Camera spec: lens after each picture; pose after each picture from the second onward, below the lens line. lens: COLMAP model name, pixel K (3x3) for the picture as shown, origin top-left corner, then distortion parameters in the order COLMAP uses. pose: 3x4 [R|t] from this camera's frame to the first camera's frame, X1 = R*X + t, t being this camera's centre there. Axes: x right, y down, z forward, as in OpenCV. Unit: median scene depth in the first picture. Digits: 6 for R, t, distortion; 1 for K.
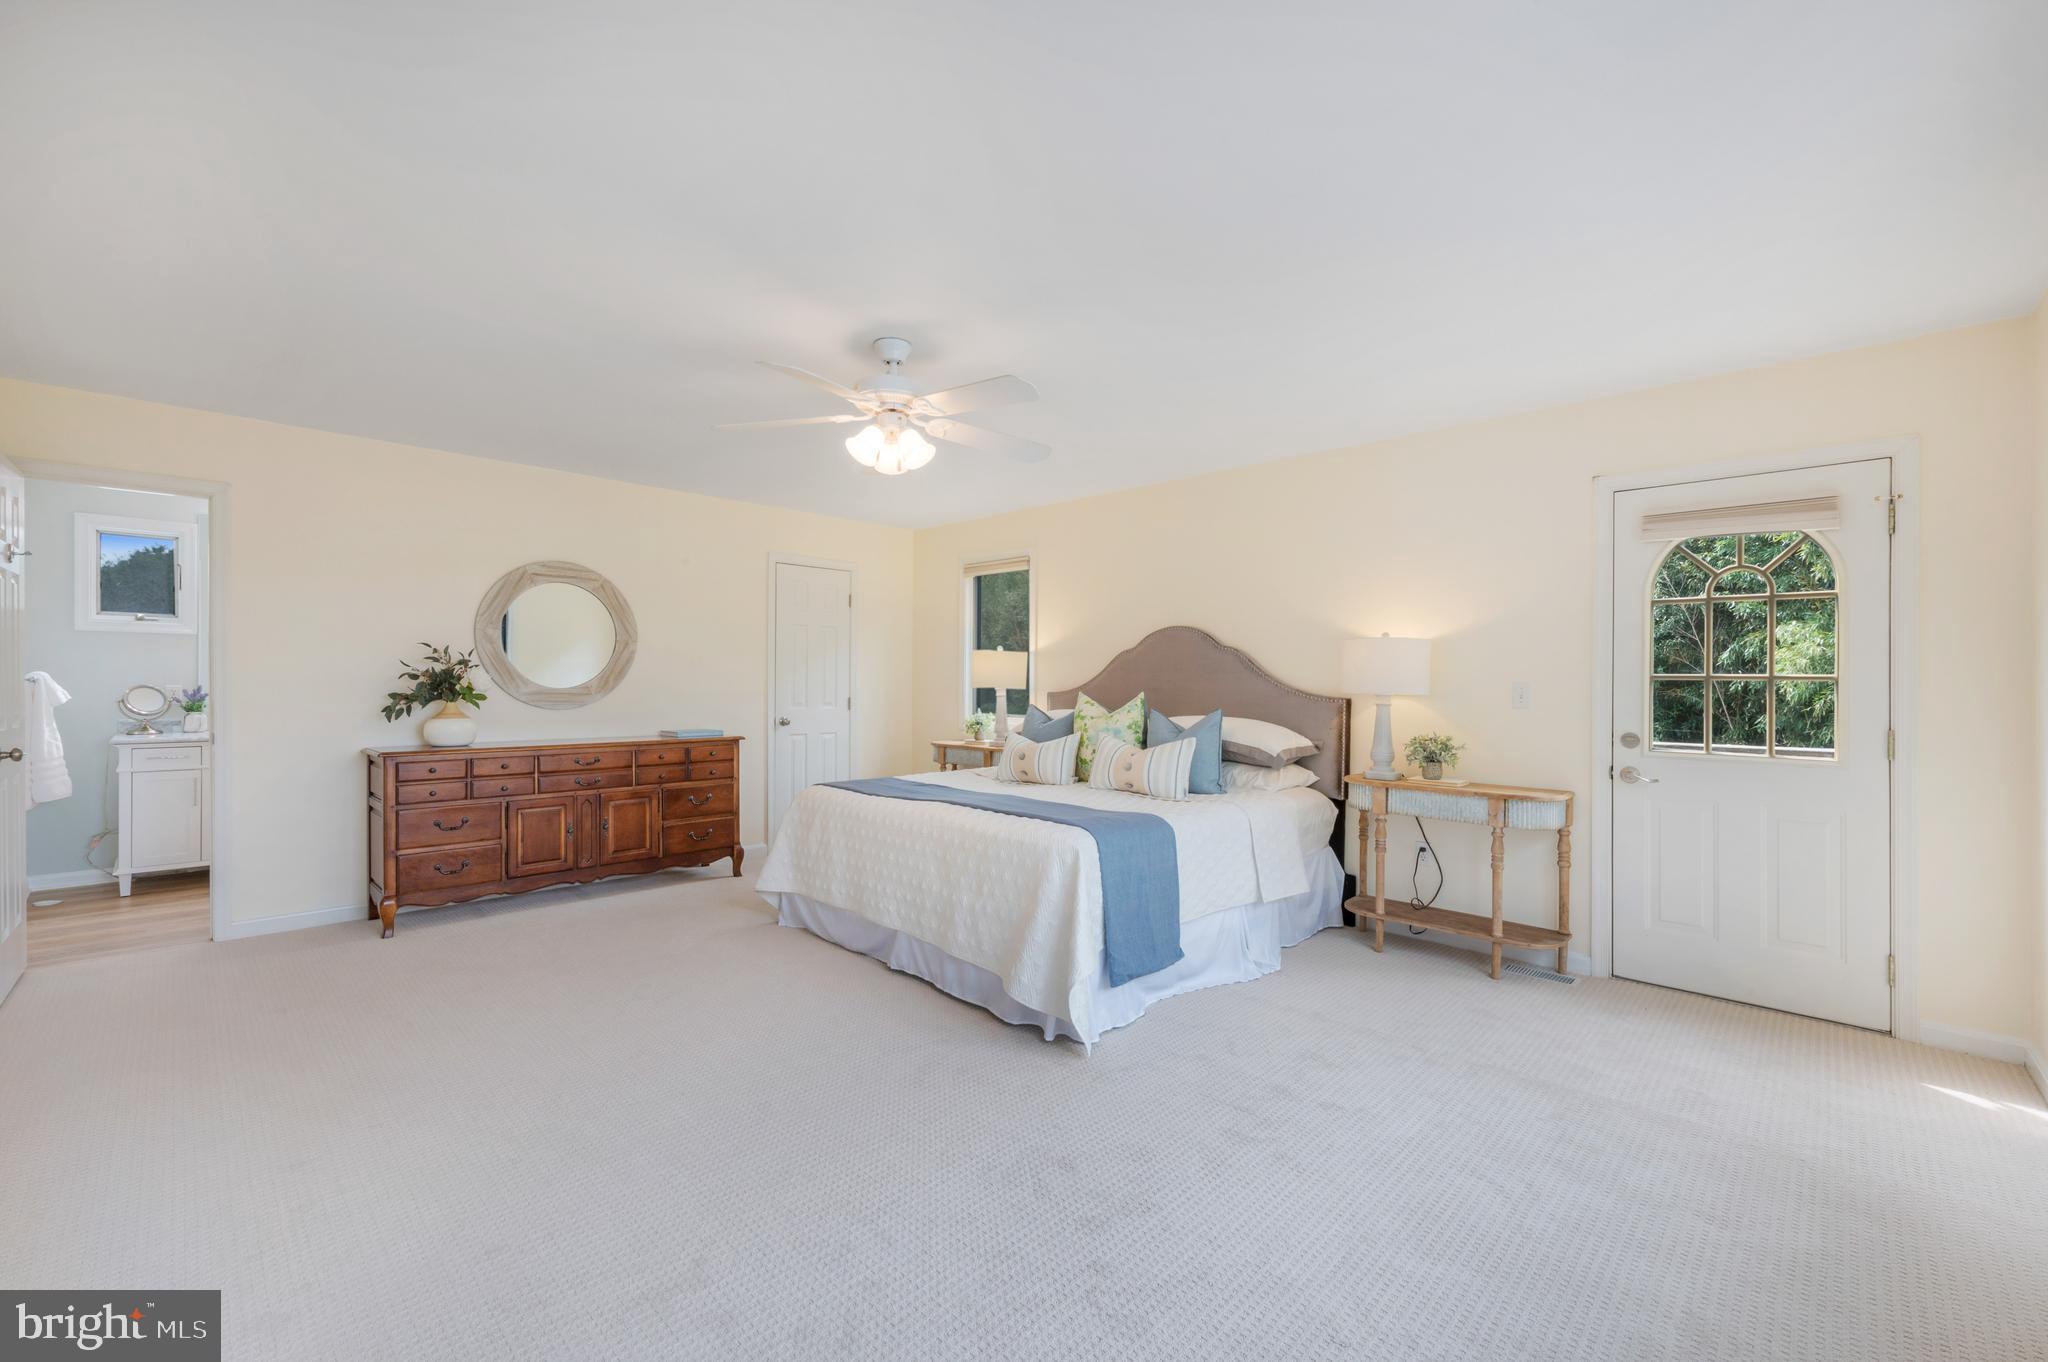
lens RADIAL K [[836.7, 0, 1035.7], [0, 836.7, 676.9], [0, 0, 1]] dist [0.000922, 0.000029]
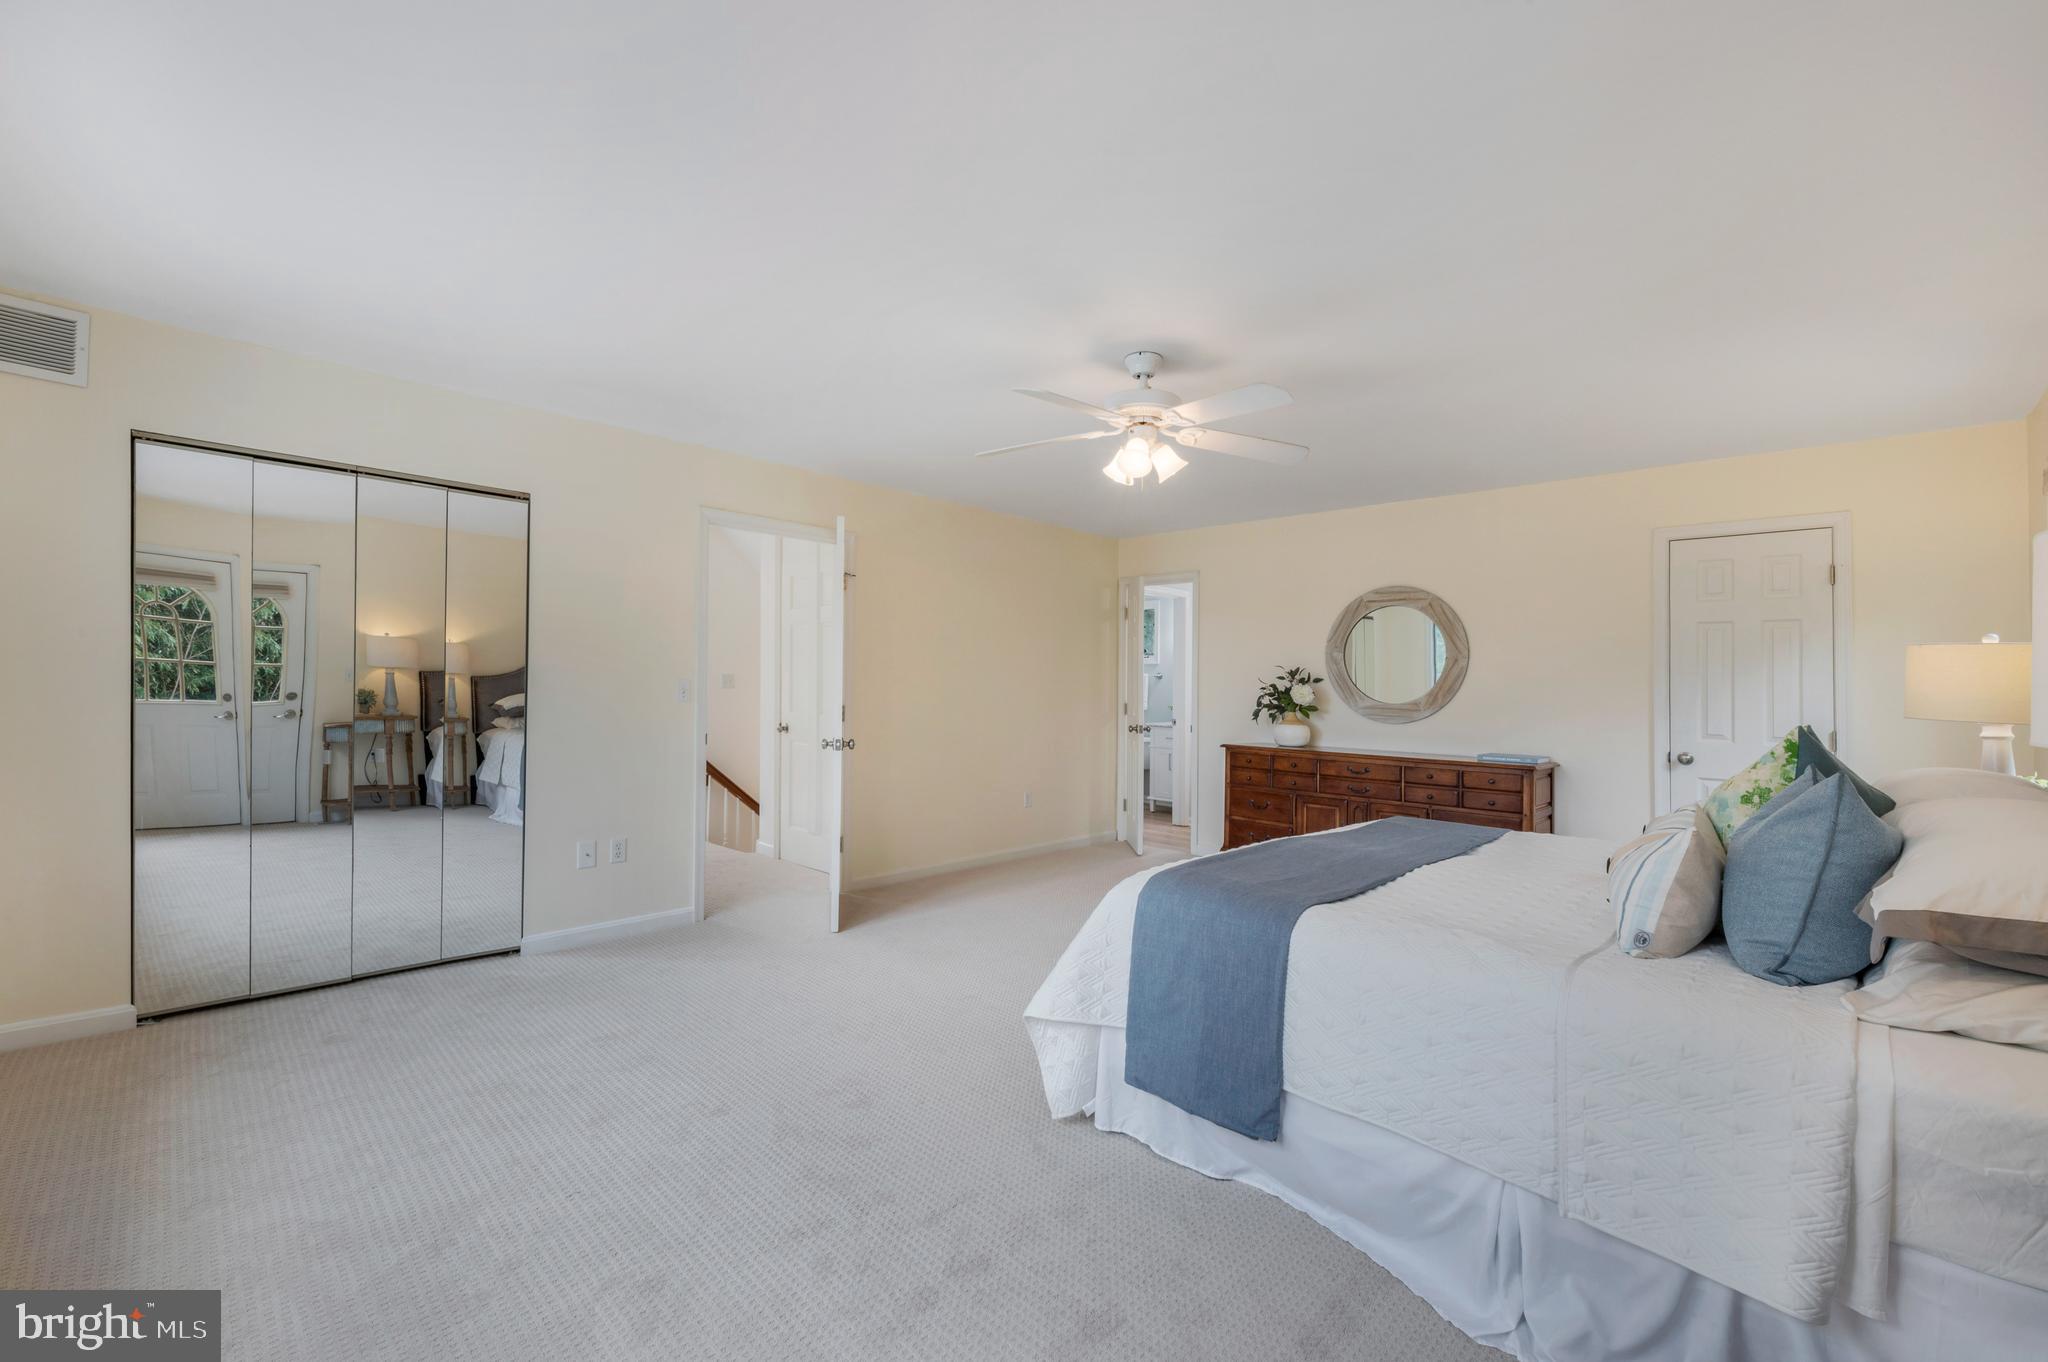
lens RADIAL K [[845.3, 0, 1024.0], [0, 845.3, 681.0], [0, 0, 1]] dist [-0.032741, 0.000128]
pose [[-0.016827, -0.014660, -0.999751, 0.525722], [-0.015650, 0.999774, -0.014397, 0.007308], [0.999736, 0.015404, -0.017052, 0.553819]]
